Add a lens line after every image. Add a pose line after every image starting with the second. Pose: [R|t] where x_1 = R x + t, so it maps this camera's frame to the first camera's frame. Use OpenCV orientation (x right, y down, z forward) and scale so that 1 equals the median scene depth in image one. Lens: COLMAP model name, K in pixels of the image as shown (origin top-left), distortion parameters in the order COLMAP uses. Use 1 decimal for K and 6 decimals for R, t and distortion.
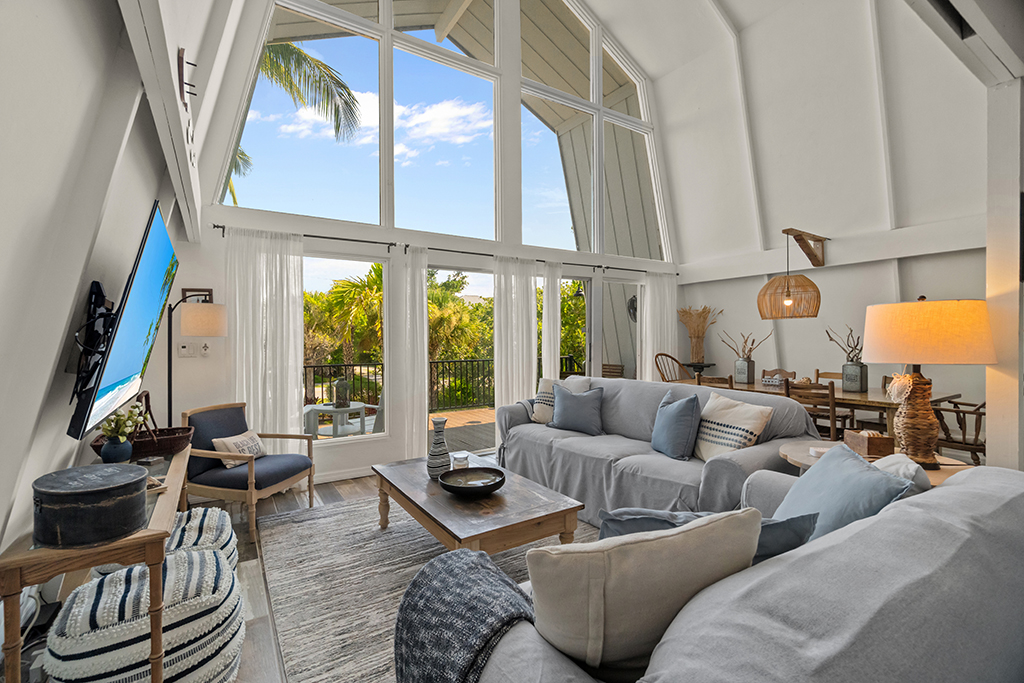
lens RADIAL K [[444.7, 0, 491.3], [0, 444.7, 341.8], [0, 0, 1]] dist [-0.000921, 0.000278]
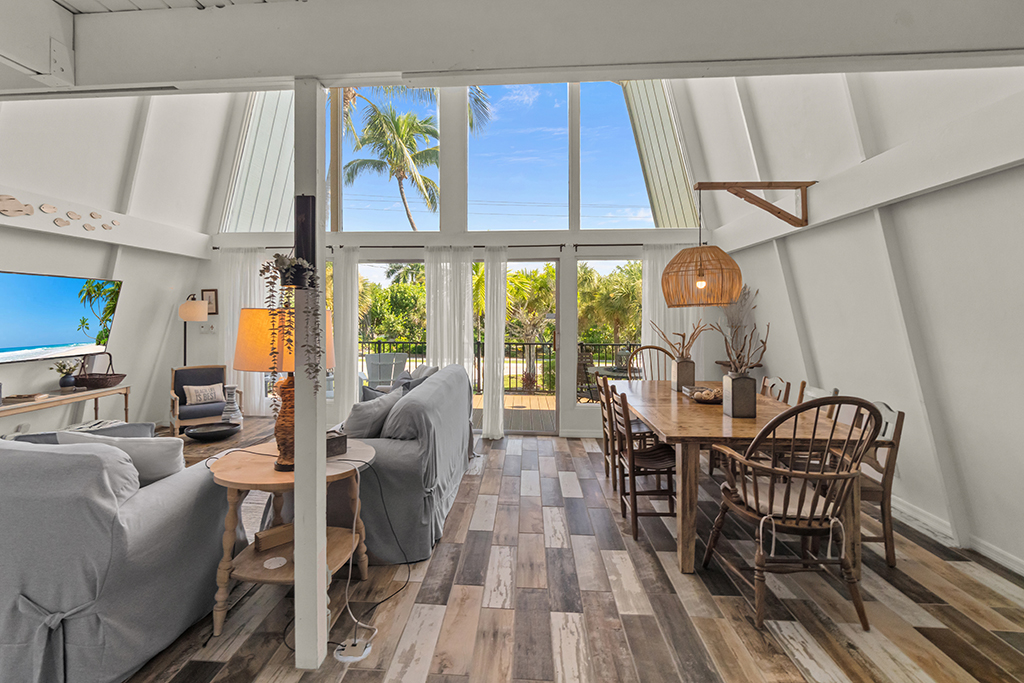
lens RADIAL K [[486.7, 0, 492.2], [0, 486.7, 319.0], [0, 0, 1]] dist [-0.000012, 0.000150]
pose [[0.810579, 0.015946, -0.585412, 0.857277], [-0.013699, 0.999872, 0.008266, -0.033327], [0.585469, 0.001319, 0.810694, 0.155152]]
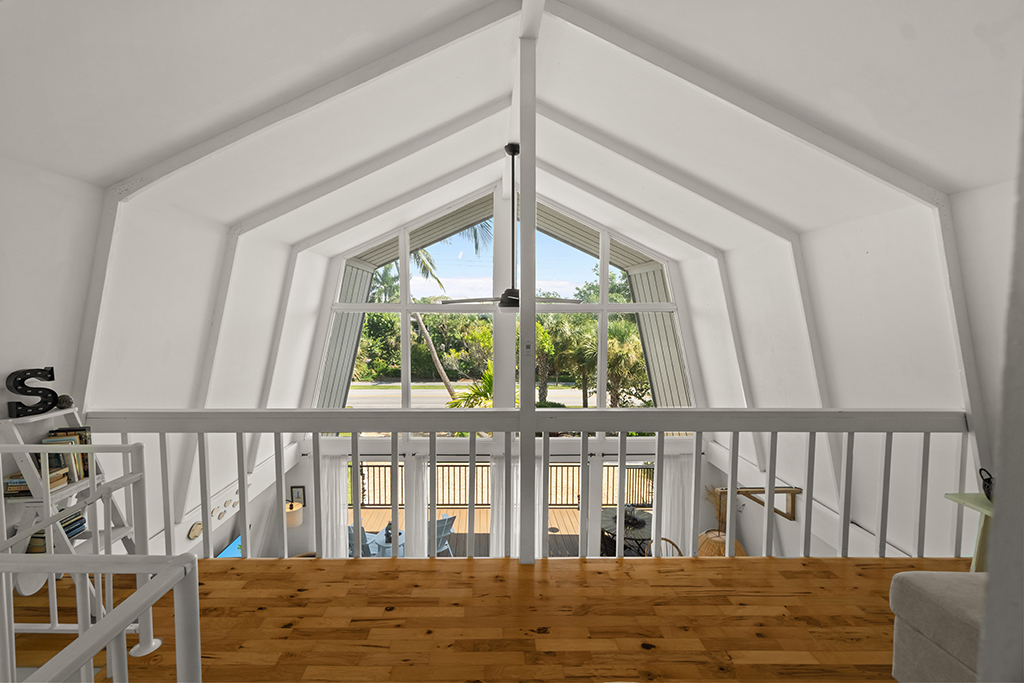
lens RADIAL K [[456.9, 0, 492.4], [0, 456.9, 340.8], [0, 0, 1]] dist [-0.000400, 0.000173]
pose [[0.858110, 0.042862, -0.511674, 0.738462], [-0.010888, 0.997805, 0.065324, -0.648716], [0.513350, -0.050485, 0.856693, -0.133851]]
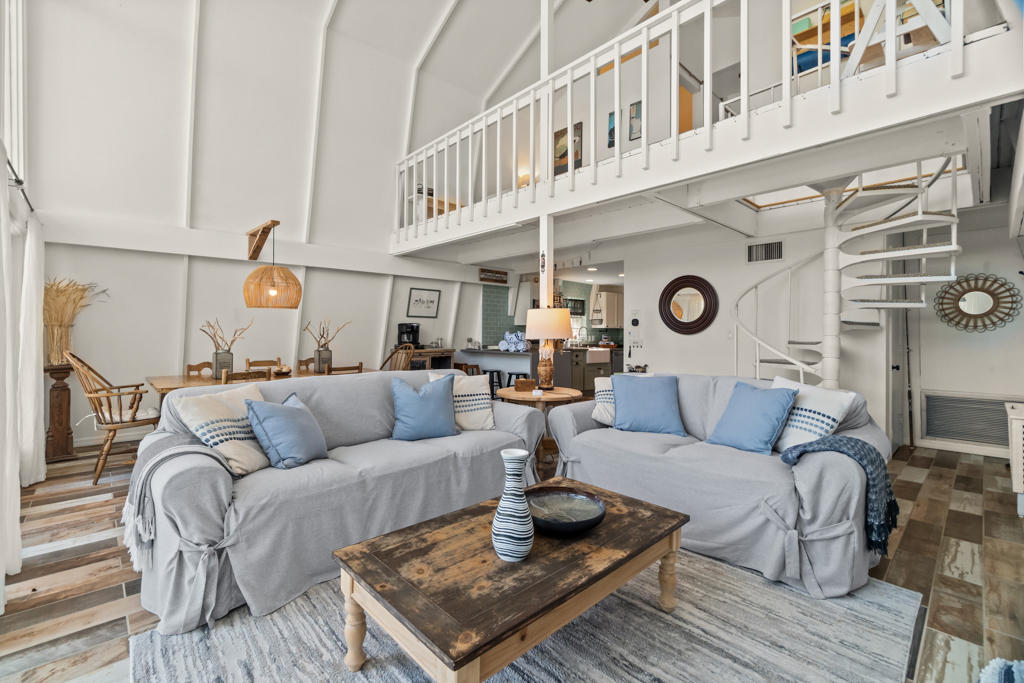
lens RADIAL K [[440.1, 0, 491.1], [0, 440.1, 336.3], [0, 0, 1]] dist [-0.001360, -0.000517]
pose [[-0.177960, -0.007092, 0.984012, -0.410151], [0.005322, 0.999952, 0.008170, 0.008330], [-0.984023, 0.006691, -0.177914, 0.686933]]
